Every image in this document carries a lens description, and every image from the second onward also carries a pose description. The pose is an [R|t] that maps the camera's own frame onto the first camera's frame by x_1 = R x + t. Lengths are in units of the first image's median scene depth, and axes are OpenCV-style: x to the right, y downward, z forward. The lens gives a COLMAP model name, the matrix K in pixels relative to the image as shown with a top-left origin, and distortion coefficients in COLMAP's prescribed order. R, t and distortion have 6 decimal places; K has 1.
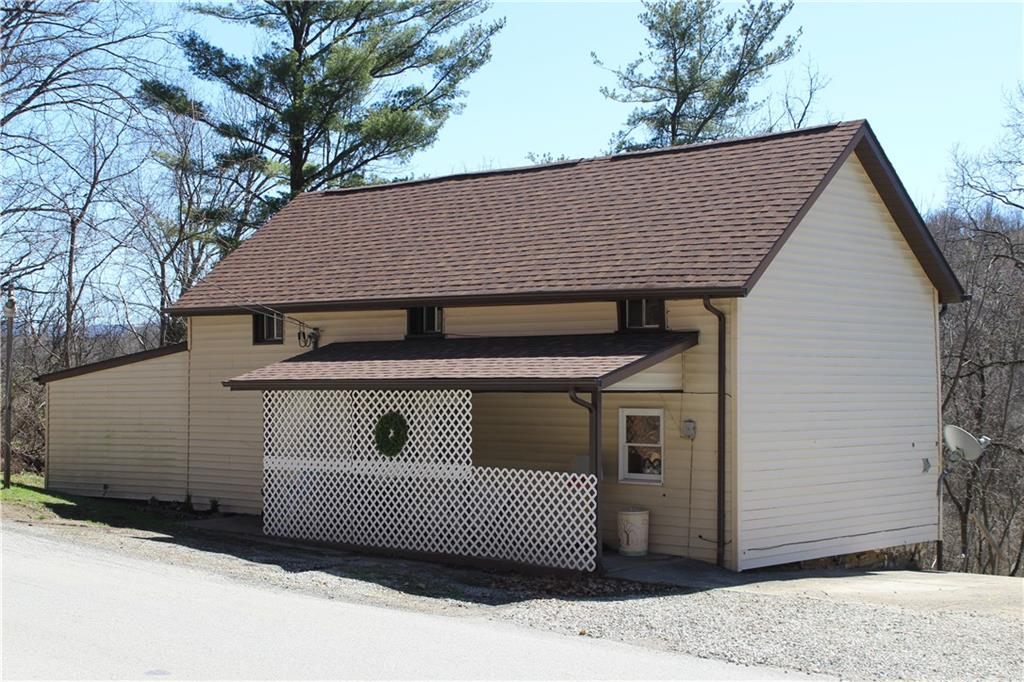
lens RADIAL K [[1611.0, 0, 511.4], [0, 1611.0, 342.2], [0, 0, 1]] dist [-0.013011, 0.000000]
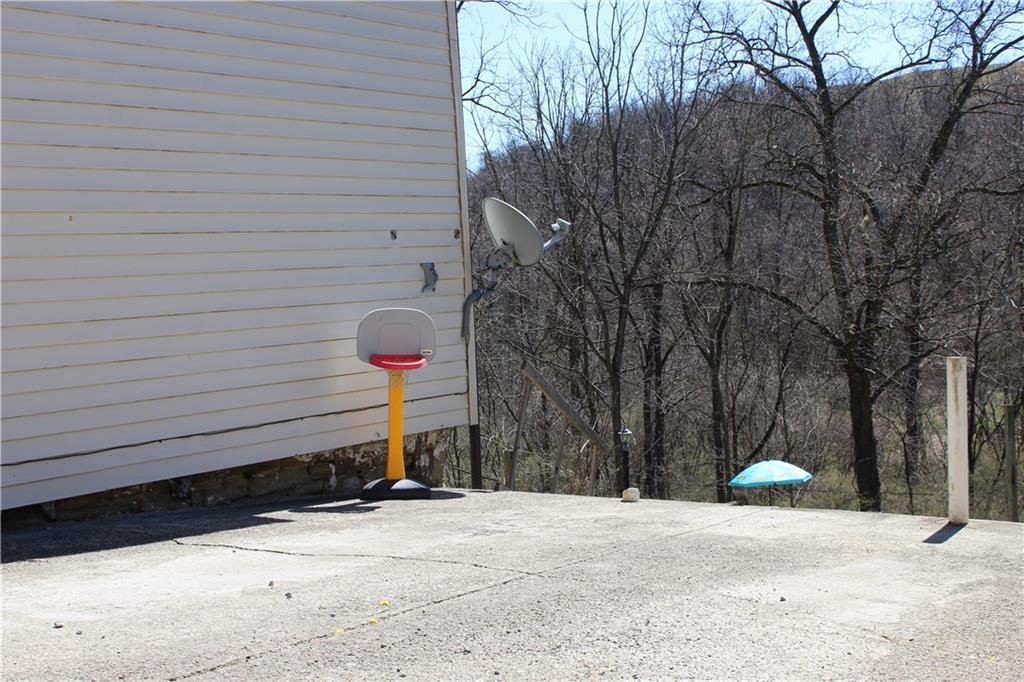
lens RADIAL K [[1509.8, 0, 512.3], [0, 1509.8, 341.1], [0, 0, 1]] dist [-0.023626, 0.000000]
pose [[0.993070, -0.048899, 0.106867, 0.231979], [0.040395, 0.995949, 0.080337, 0.059793], [-0.110362, -0.075463, 0.991022, 0.534662]]
